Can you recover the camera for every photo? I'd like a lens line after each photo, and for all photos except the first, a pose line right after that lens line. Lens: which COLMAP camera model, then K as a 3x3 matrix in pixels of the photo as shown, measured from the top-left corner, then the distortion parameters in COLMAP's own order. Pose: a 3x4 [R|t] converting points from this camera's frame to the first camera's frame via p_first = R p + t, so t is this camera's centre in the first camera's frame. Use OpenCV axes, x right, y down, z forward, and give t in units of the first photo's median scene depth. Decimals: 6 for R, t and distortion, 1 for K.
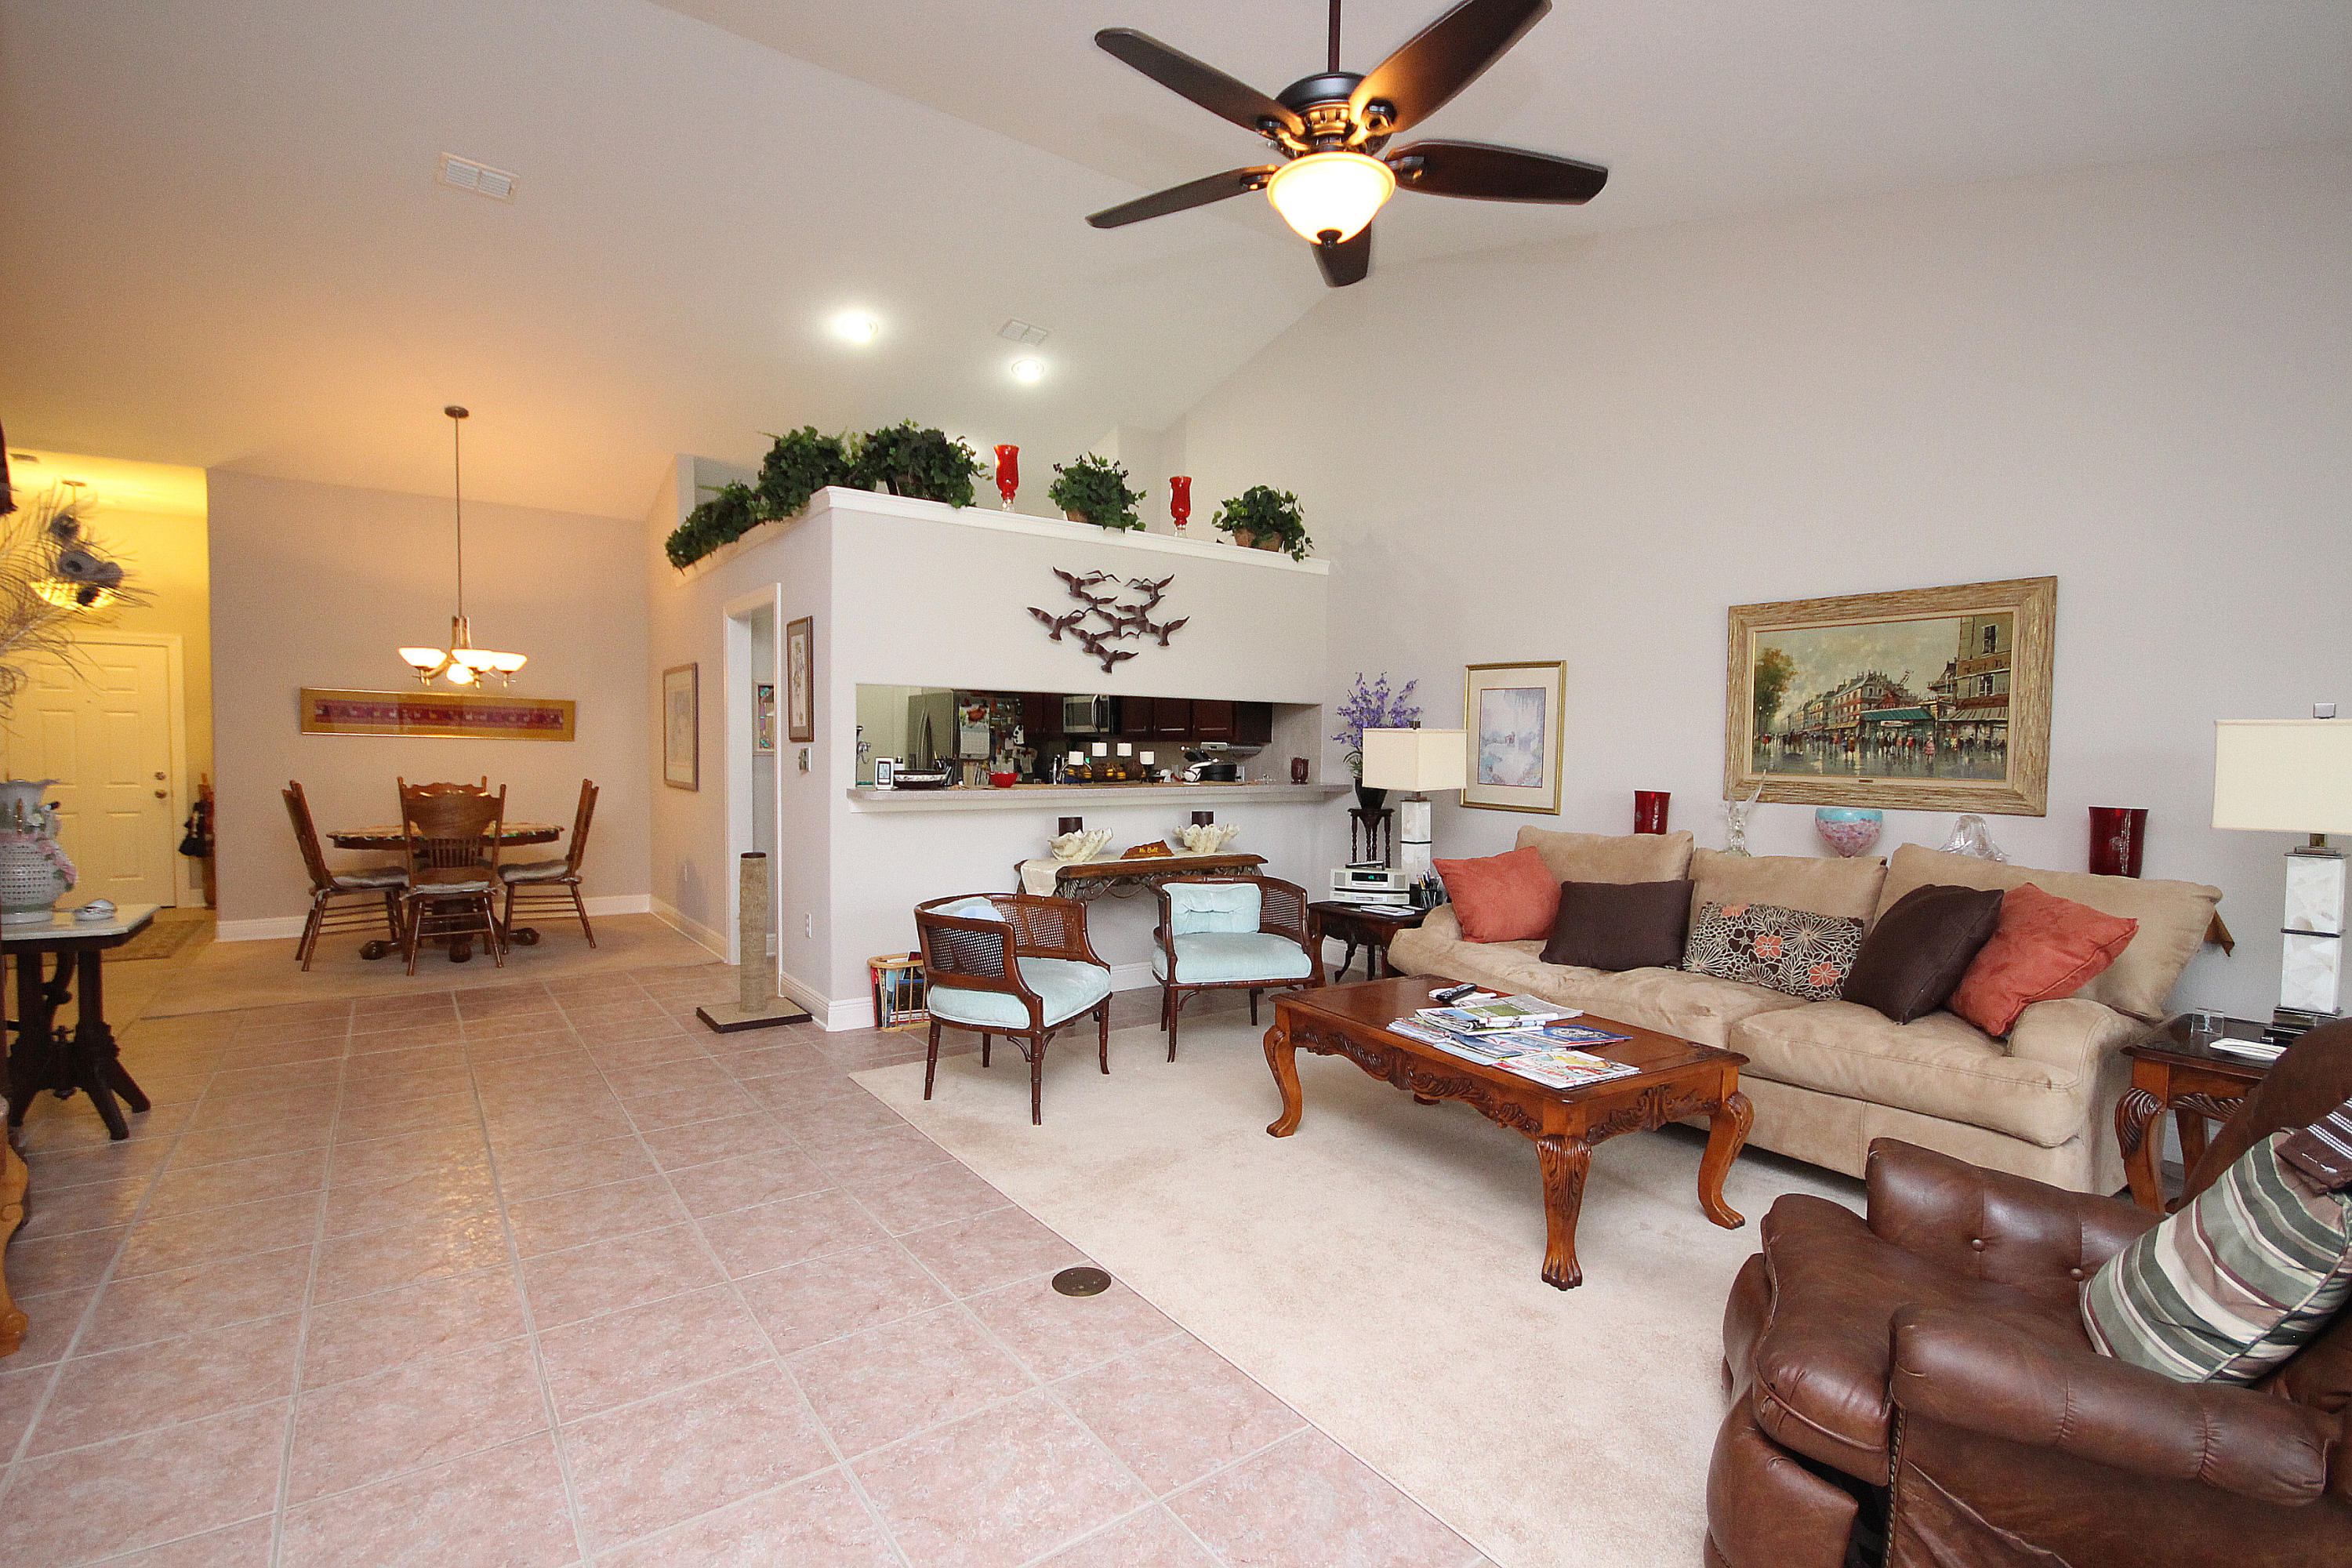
lens RADIAL K [[1114.3, 0, 1188.4], [0, 1114.3, 794.0], [0, 0, 1]] dist [0.009702, -0.010248]
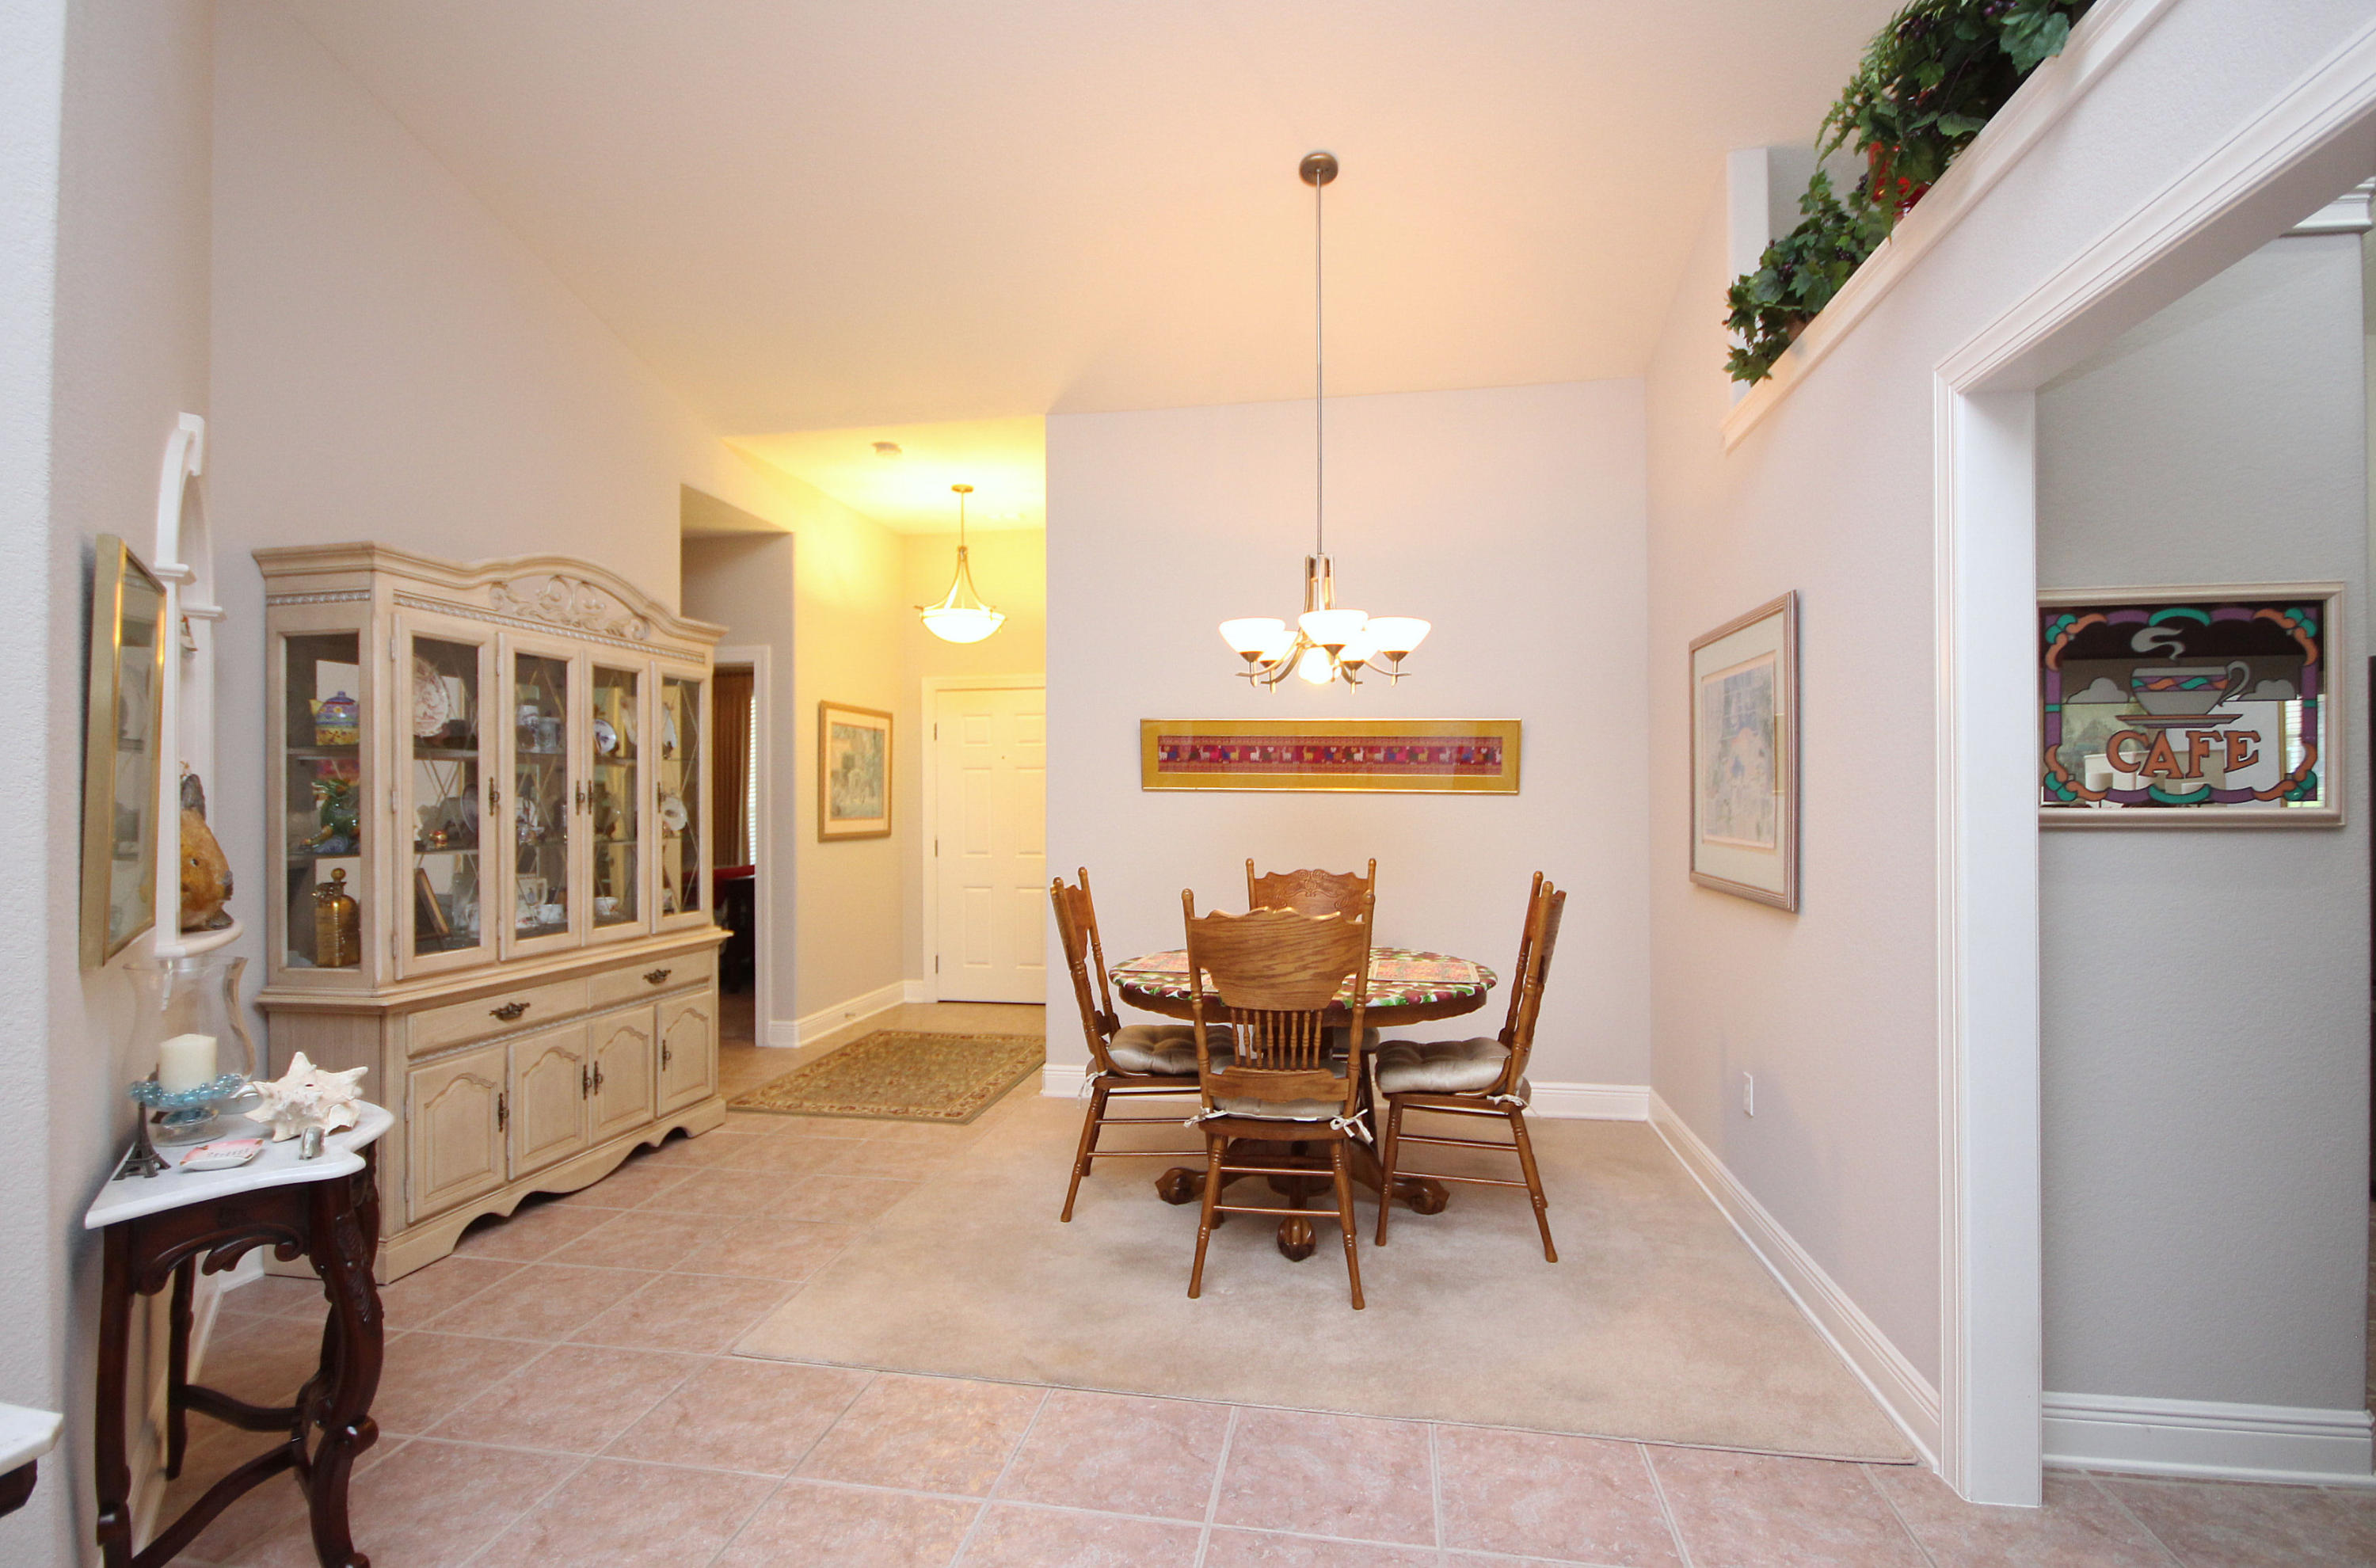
lens RADIAL K [[1159.0, 0, 1191.7], [0, 1159.0, 798.5], [0, 0, 1]] dist [-0.001436, -0.000069]
pose [[0.709368, -0.013289, -0.704713, -0.311774], [-0.019470, 0.999071, -0.038439, -0.024055], [0.704569, 0.040988, 0.708451, 0.572794]]
